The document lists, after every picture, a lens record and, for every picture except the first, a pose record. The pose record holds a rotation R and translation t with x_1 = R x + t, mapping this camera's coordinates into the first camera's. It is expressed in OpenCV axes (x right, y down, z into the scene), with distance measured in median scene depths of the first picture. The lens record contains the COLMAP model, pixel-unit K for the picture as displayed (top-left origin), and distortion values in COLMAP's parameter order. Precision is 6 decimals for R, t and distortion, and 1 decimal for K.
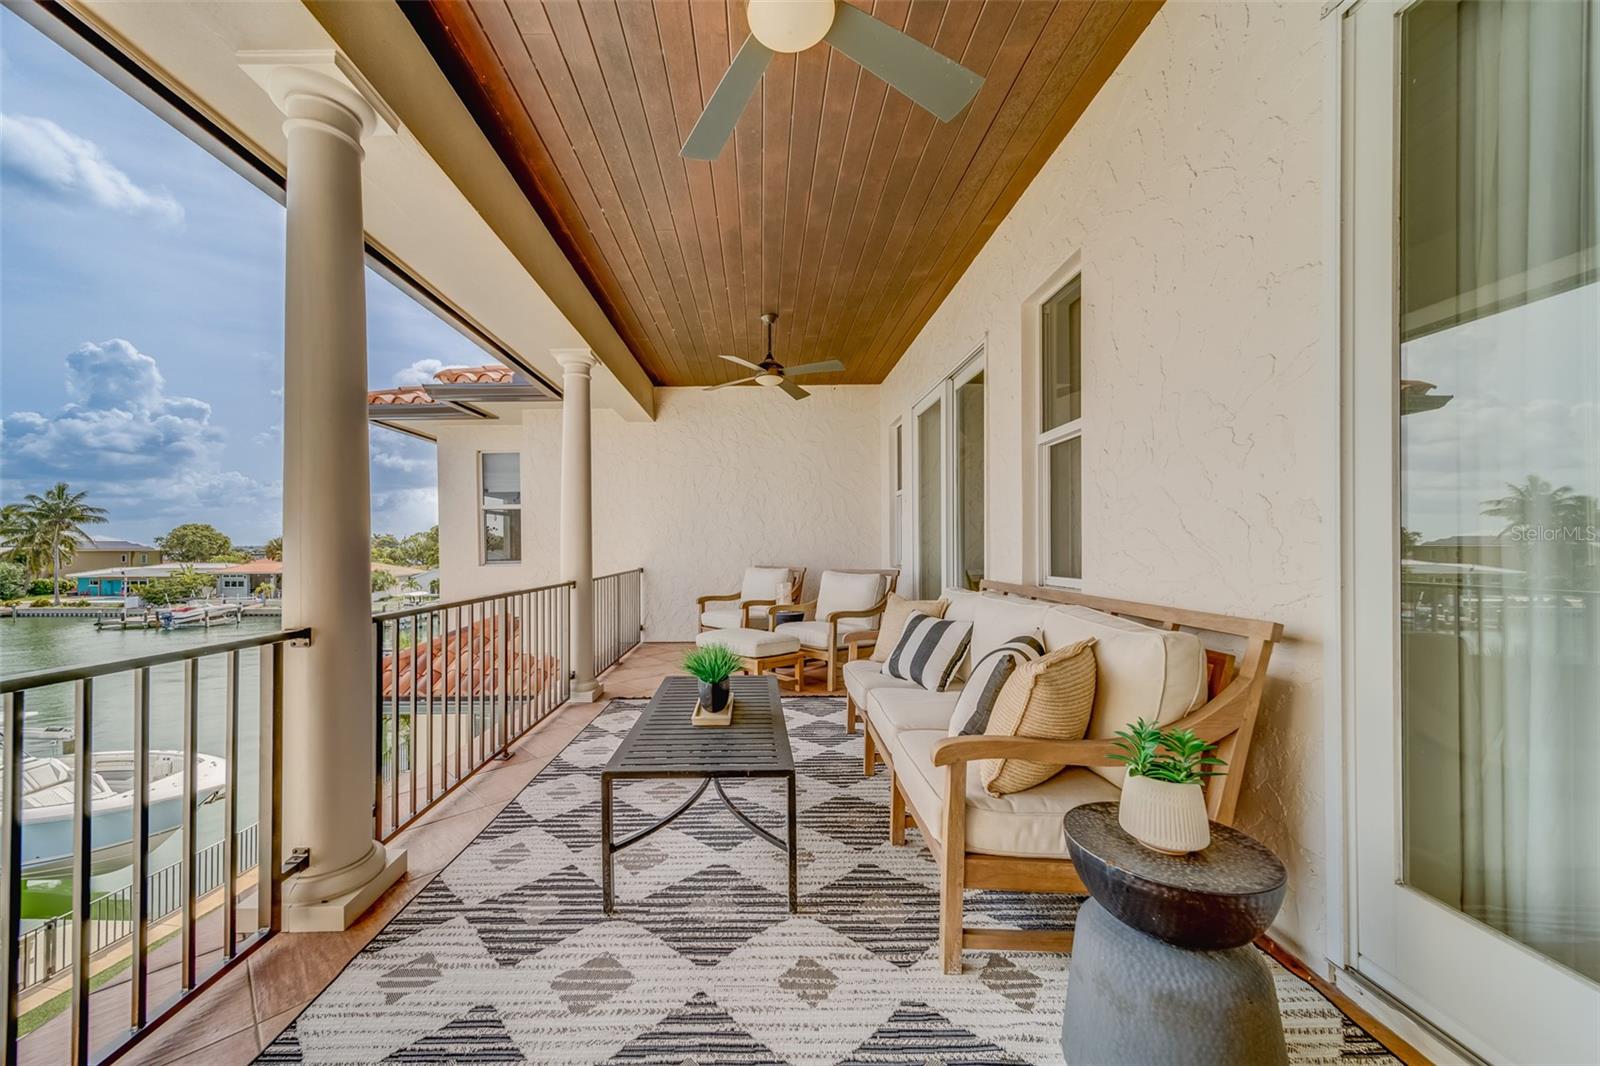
lens RADIAL K [[575.1, 0, 755.5], [0, 575.1, 533.8], [0, 0, 1]] dist [0.007338, -0.000063]
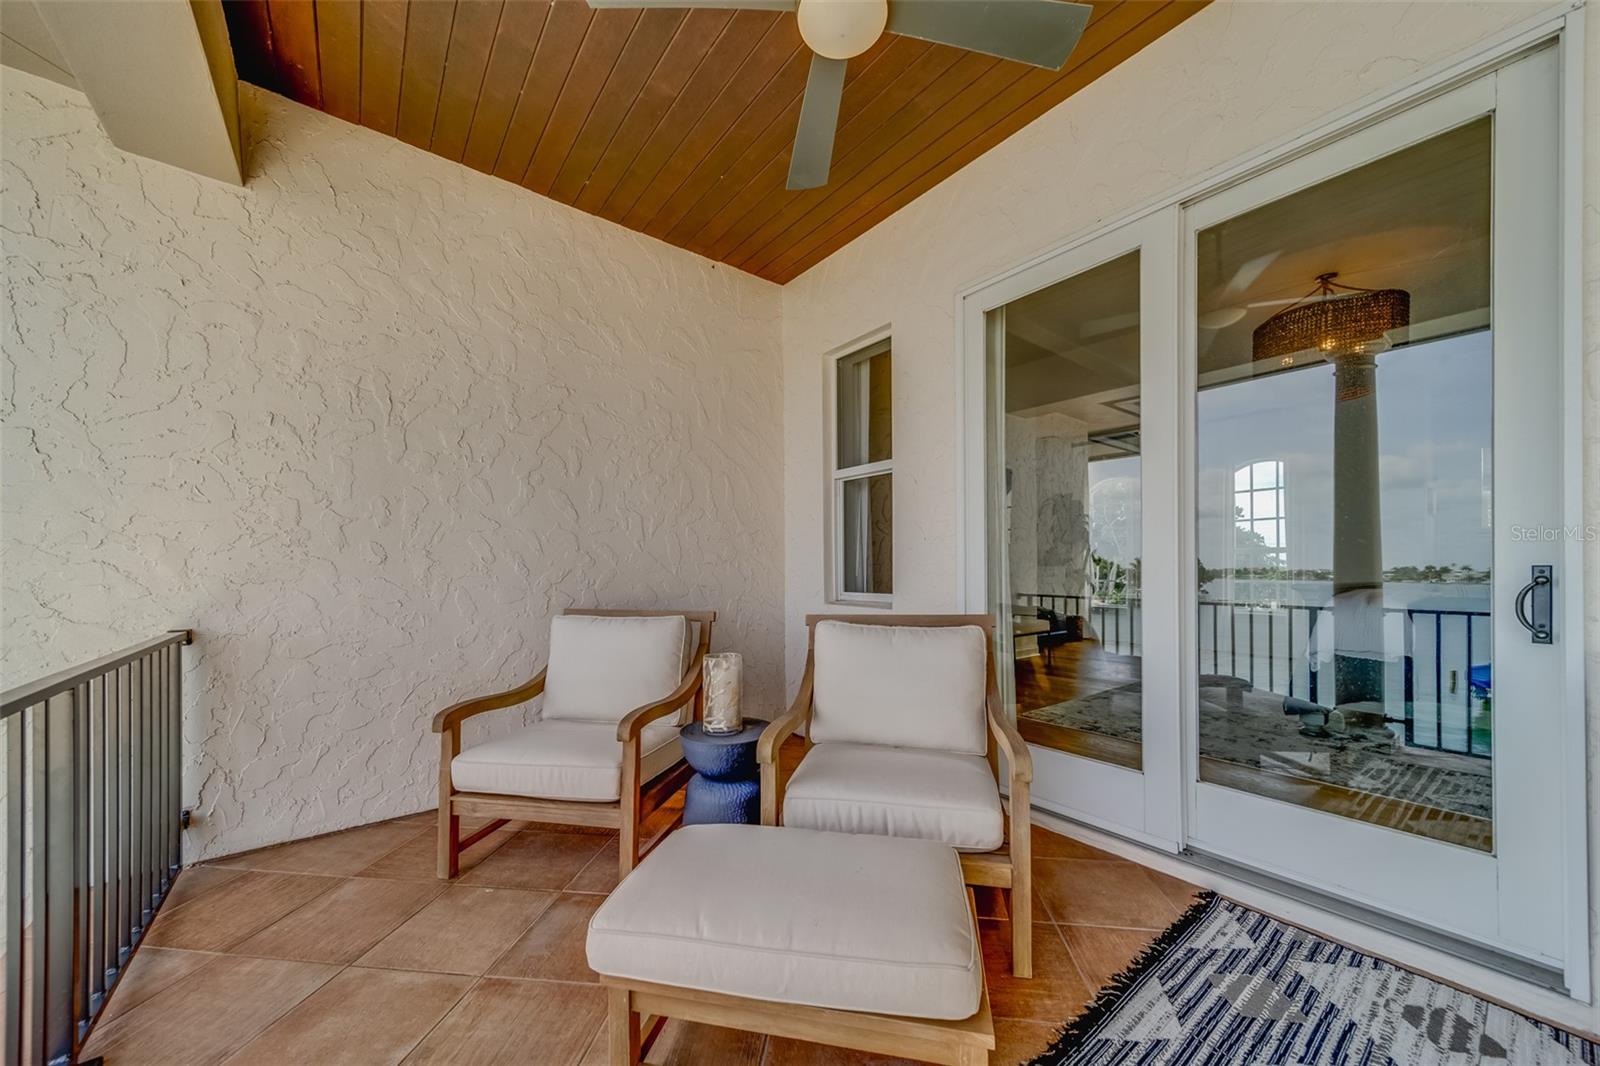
lens RADIAL K [[570.2, 0, 779.9], [0, 570.2, 566.8], [0, 0, 1]] dist [0.007878, -0.000050]
pose [[0.792689, 0.007490, 0.609580, -0.132248], [-0.015647, 0.999845, 0.008063, 0.017163], [-0.609425, -0.015930, 0.792684, 0.548700]]
